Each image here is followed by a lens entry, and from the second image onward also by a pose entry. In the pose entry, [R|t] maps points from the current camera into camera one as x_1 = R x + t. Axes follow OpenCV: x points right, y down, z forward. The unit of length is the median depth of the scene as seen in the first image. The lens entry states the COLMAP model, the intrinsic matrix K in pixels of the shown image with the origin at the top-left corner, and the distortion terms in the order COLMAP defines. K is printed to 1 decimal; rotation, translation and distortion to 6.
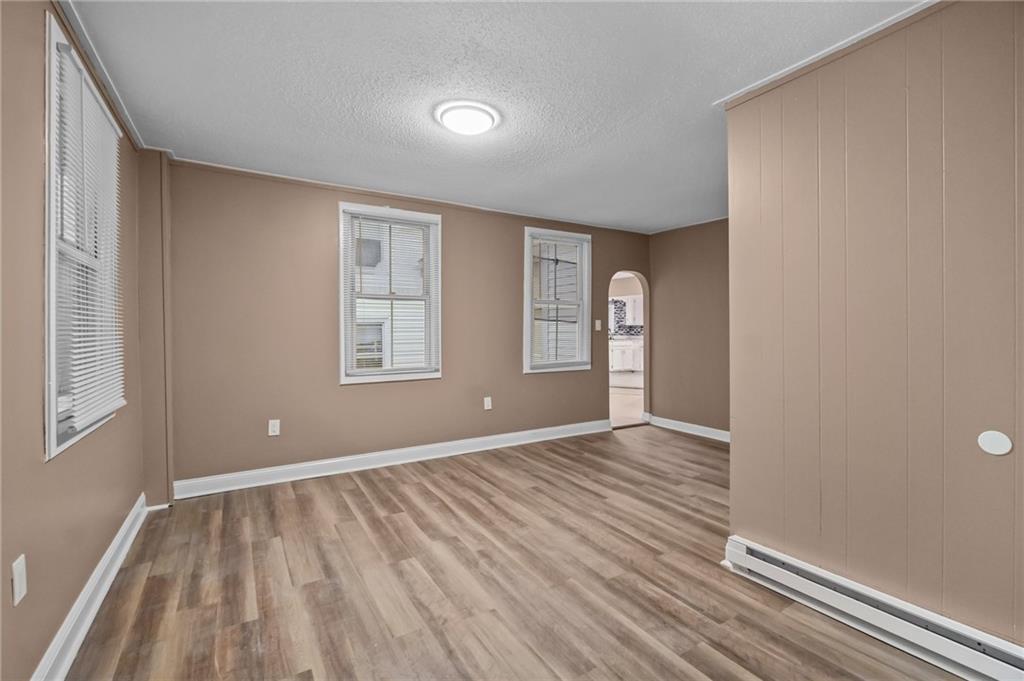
lens RADIAL K [[459.3, 0, 510.7], [0, 459.3, 333.9], [0, 0, 1]] dist [-0.005075, -0.000048]
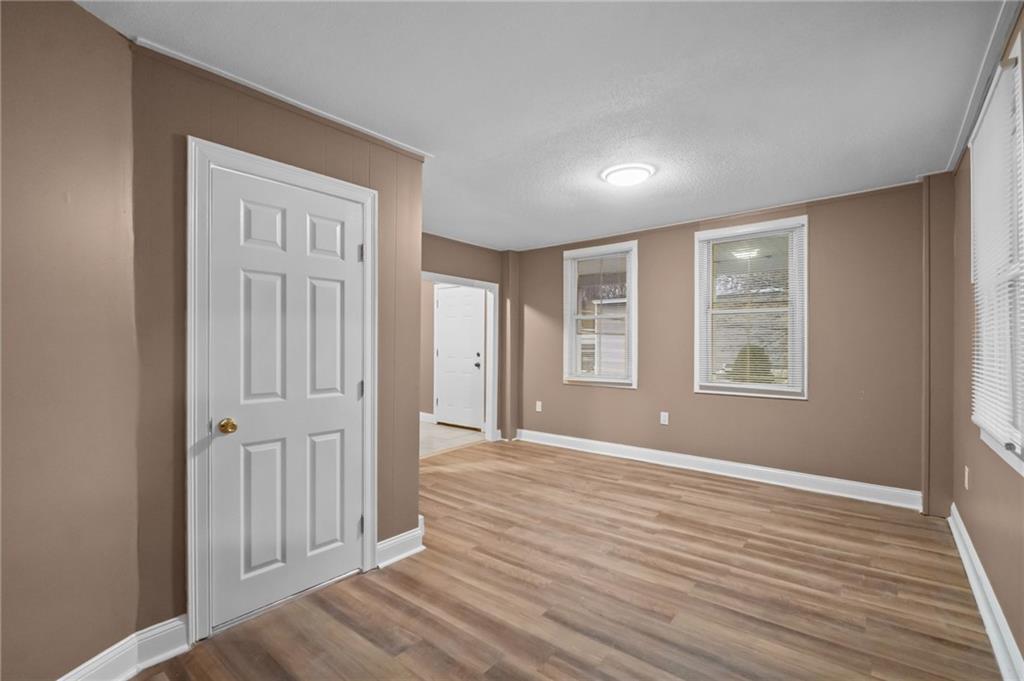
lens RADIAL K [[459.3, 0, 515.5], [0, 459.3, 343.8], [0, 0, 1]] dist [-0.005075, -0.000048]
pose [[-0.946119, 0.003095, -0.323803, 0.525940], [0.001102, 0.999979, 0.006336, -0.023890], [0.323816, 0.005638, -0.946103, 1.848293]]
